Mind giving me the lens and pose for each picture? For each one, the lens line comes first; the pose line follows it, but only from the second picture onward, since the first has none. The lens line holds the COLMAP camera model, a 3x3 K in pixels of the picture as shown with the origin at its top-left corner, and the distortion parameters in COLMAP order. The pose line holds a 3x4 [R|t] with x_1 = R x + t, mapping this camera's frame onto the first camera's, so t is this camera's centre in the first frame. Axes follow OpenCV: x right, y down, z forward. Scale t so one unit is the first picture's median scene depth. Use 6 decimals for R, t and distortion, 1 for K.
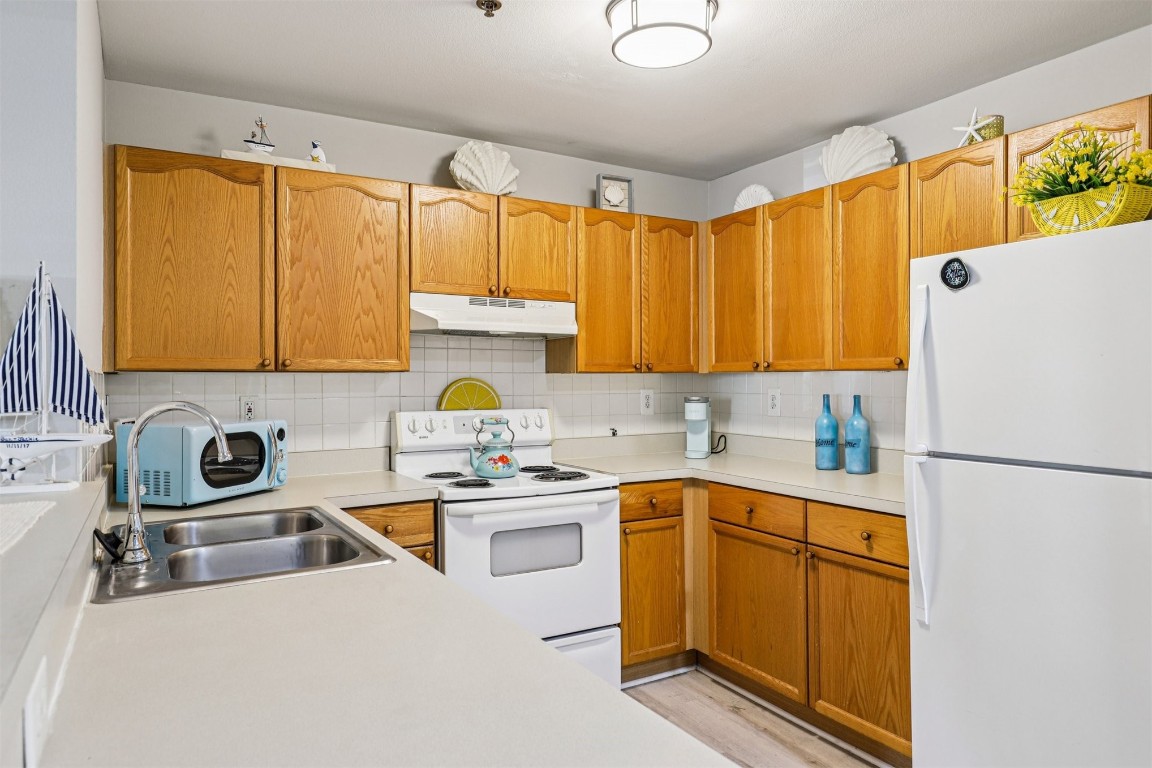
lens RADIAL K [[734.5, 0, 576.0], [0, 734.5, 384.0], [0, 0, 1]] dist [-0.003062, -0.000748]
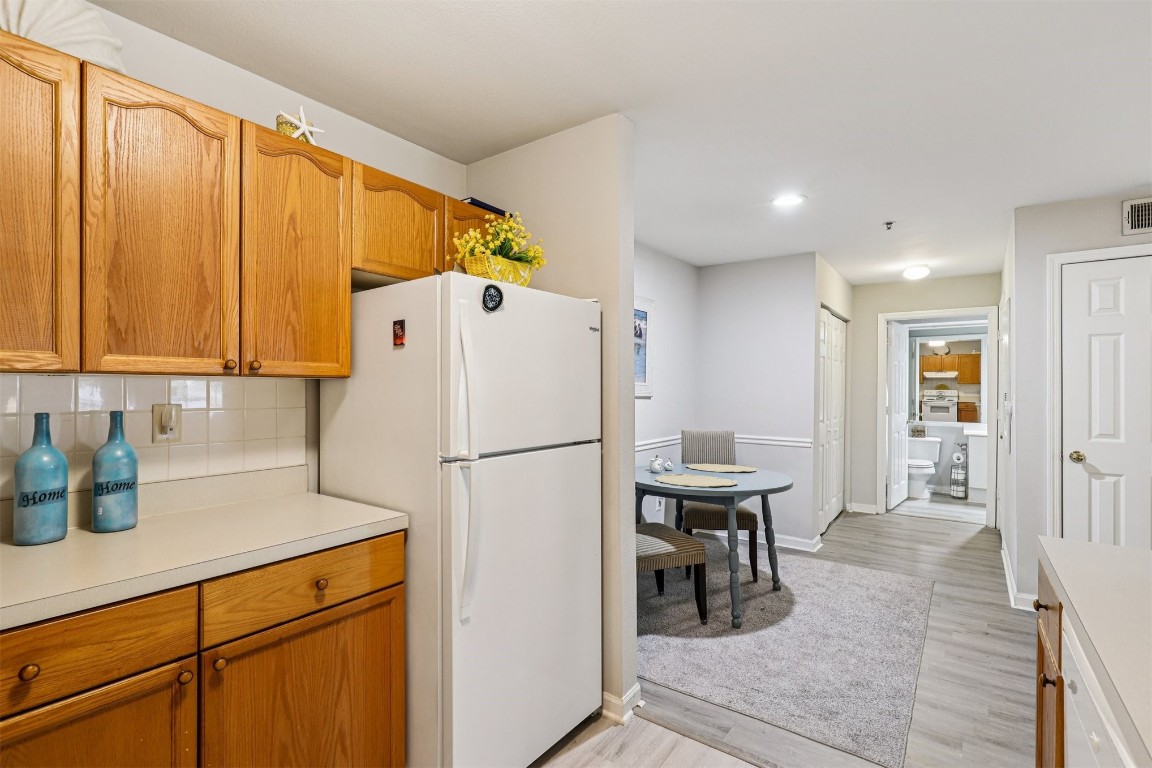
lens RADIAL K [[531.5, 0, 576.0], [0, 531.5, 384.0], [0, 0, 1]] dist [0.000102, 0.000213]
pose [[-0.399115, 0.001395, 0.916900, -0.239763], [0.000220, 0.999999, -0.001426, -0.010125], [-0.916901, -0.000368, -0.399114, 0.944969]]
